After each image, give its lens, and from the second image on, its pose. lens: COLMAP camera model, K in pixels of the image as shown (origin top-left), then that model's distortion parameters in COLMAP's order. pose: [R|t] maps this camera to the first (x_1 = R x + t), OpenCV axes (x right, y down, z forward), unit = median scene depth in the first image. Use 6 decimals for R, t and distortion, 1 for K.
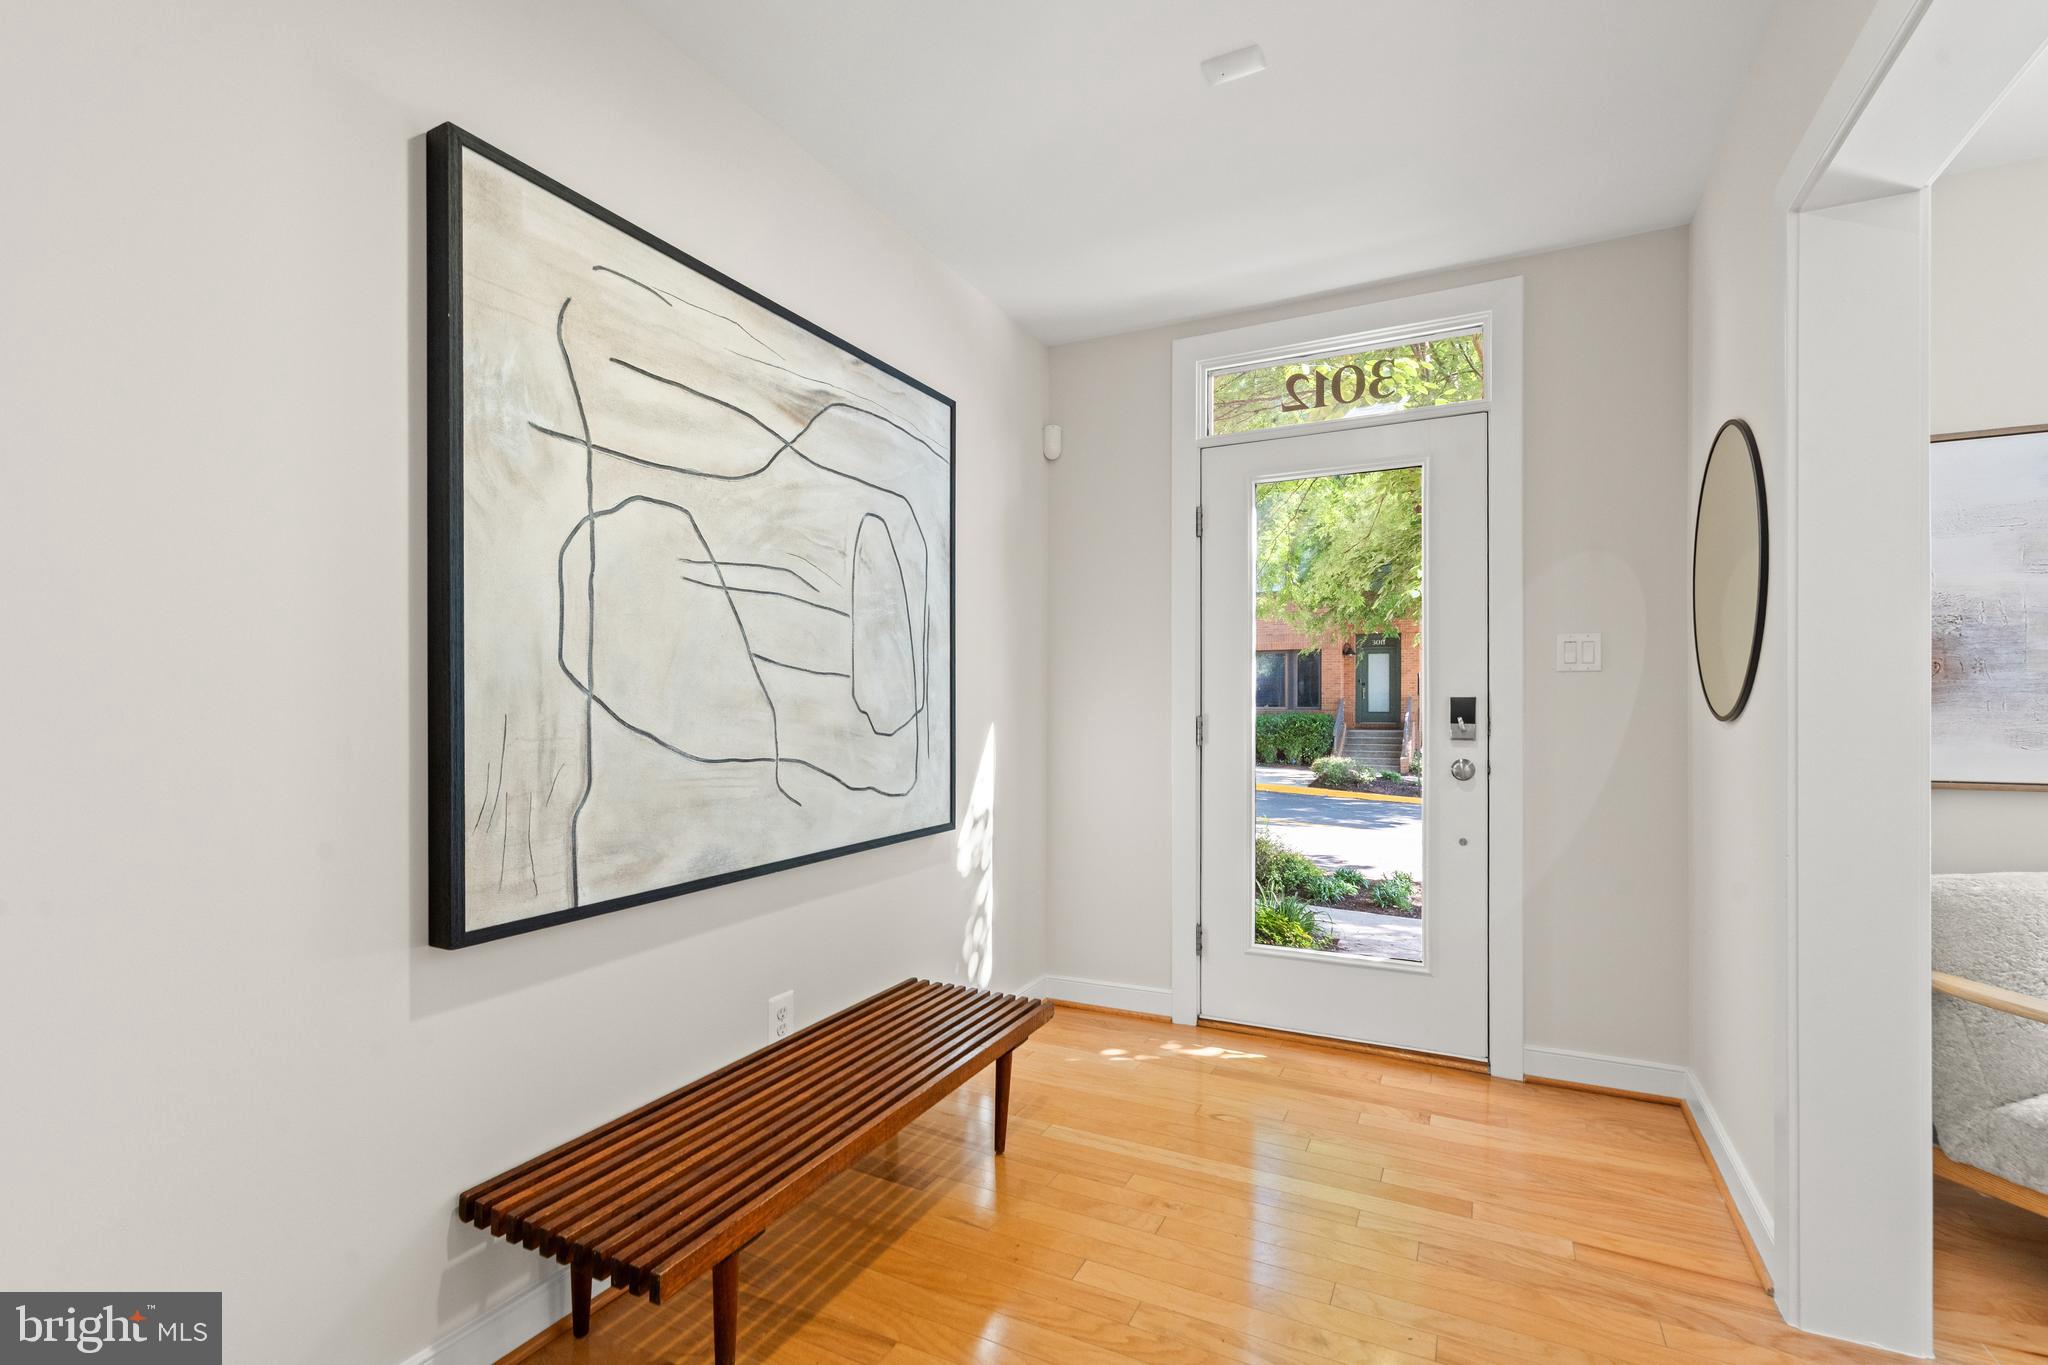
lens RADIAL K [[920.7, 0, 1024.0], [0, 920.7, 682.5], [0, 0, 1]] dist [-0.010982, 0.008012]
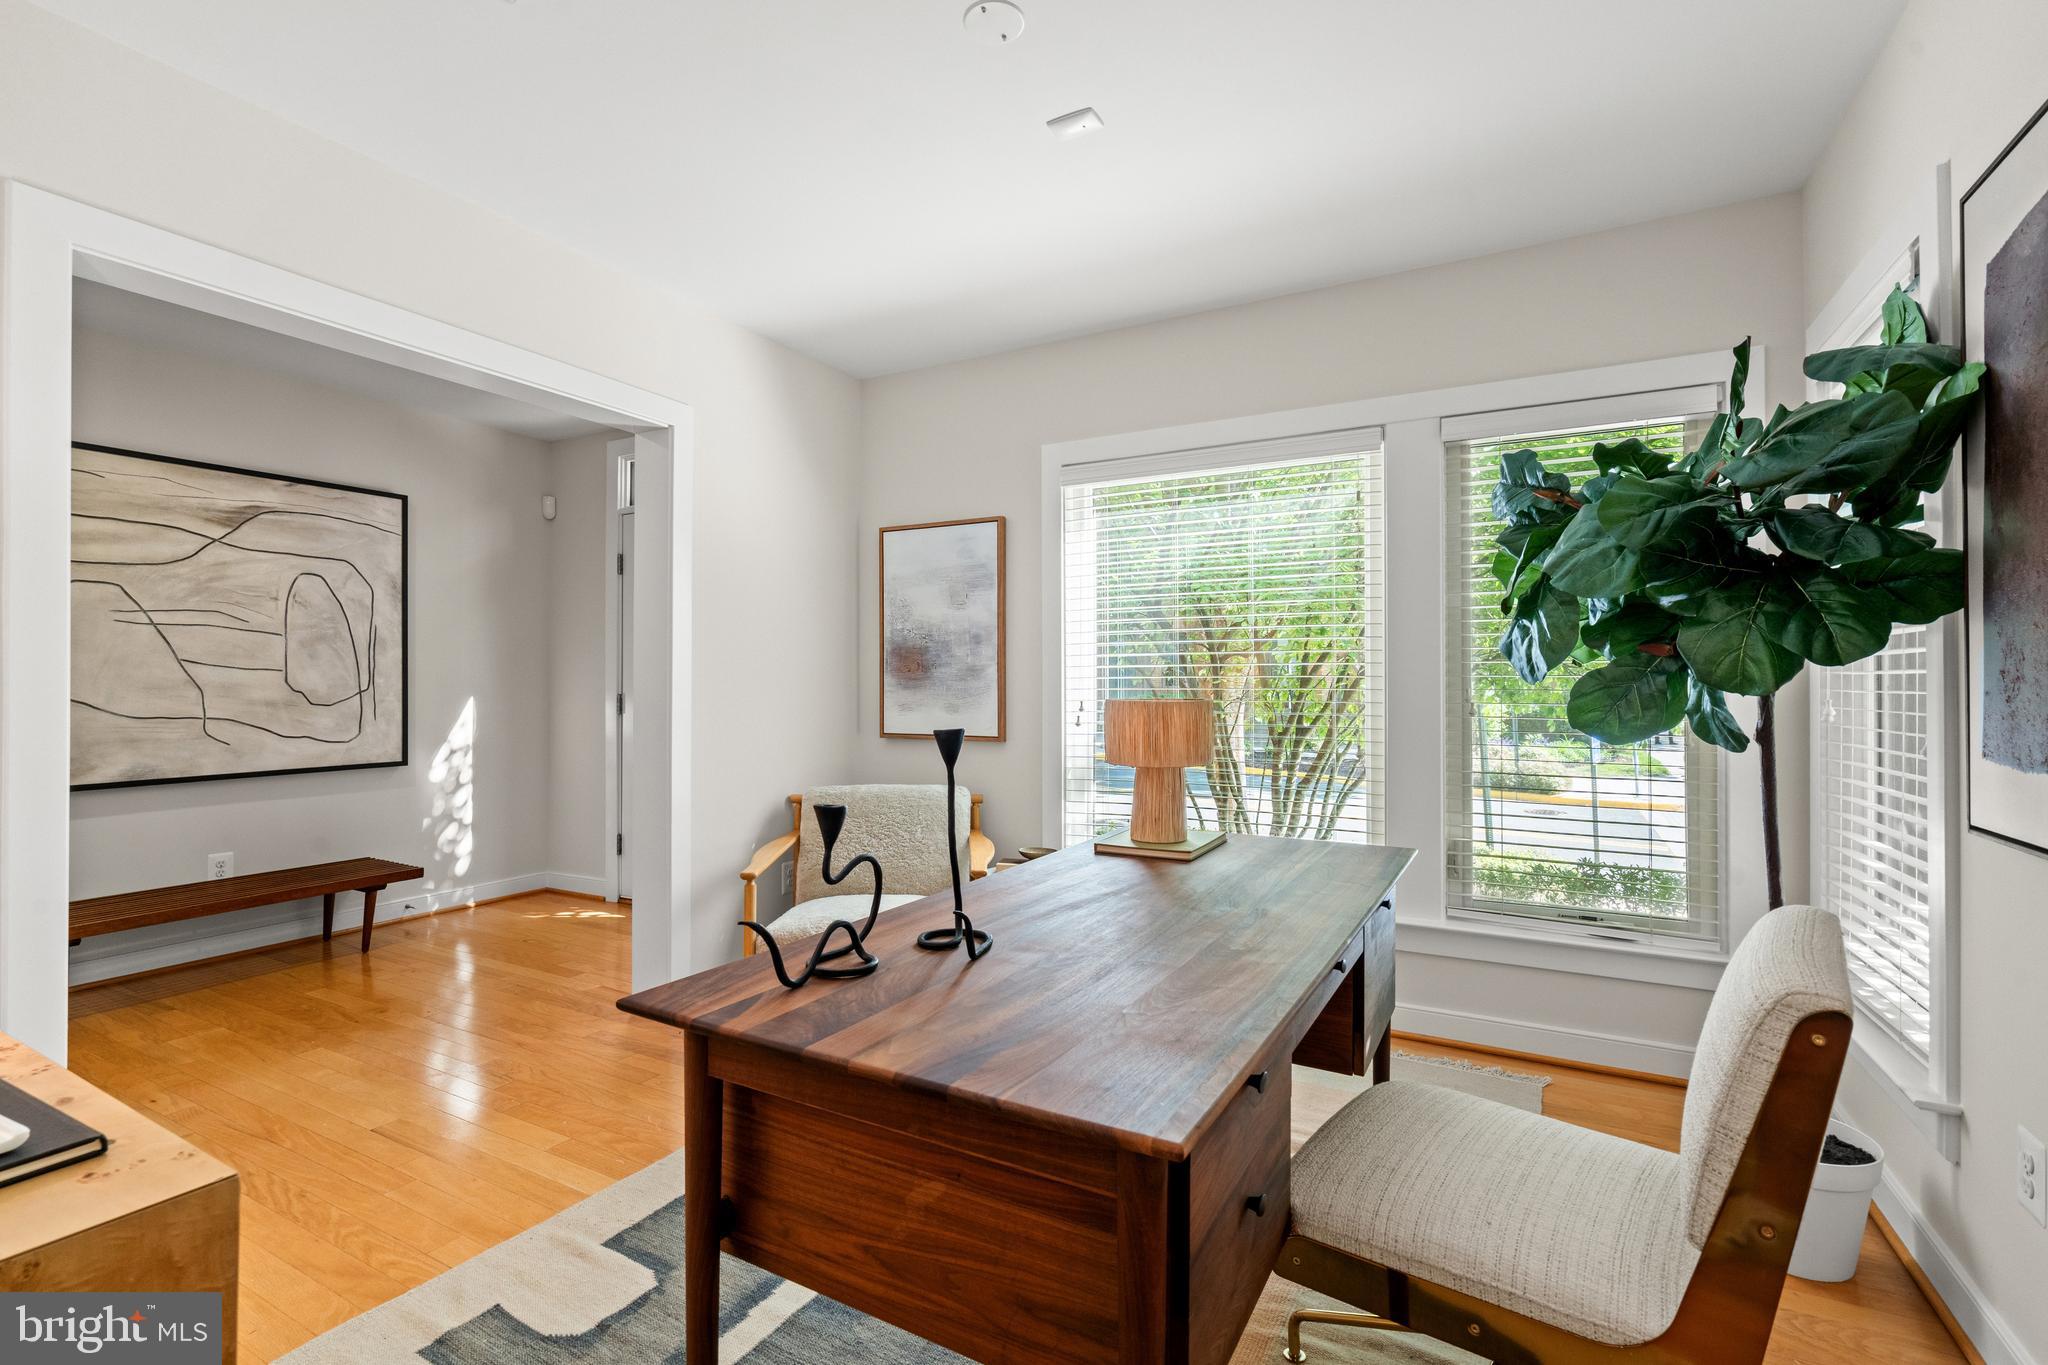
lens RADIAL K [[924.2, 0, 1020.8], [0, 924.2, 657.6], [0, 0, 1]] dist [-0.000965, 0.000178]
pose [[0.999235, -0.000383, -0.039106, 1.270496], [0.000218, 0.999991, -0.004233, -0.023554], [0.039108, 0.004222, 0.999226, -0.667153]]
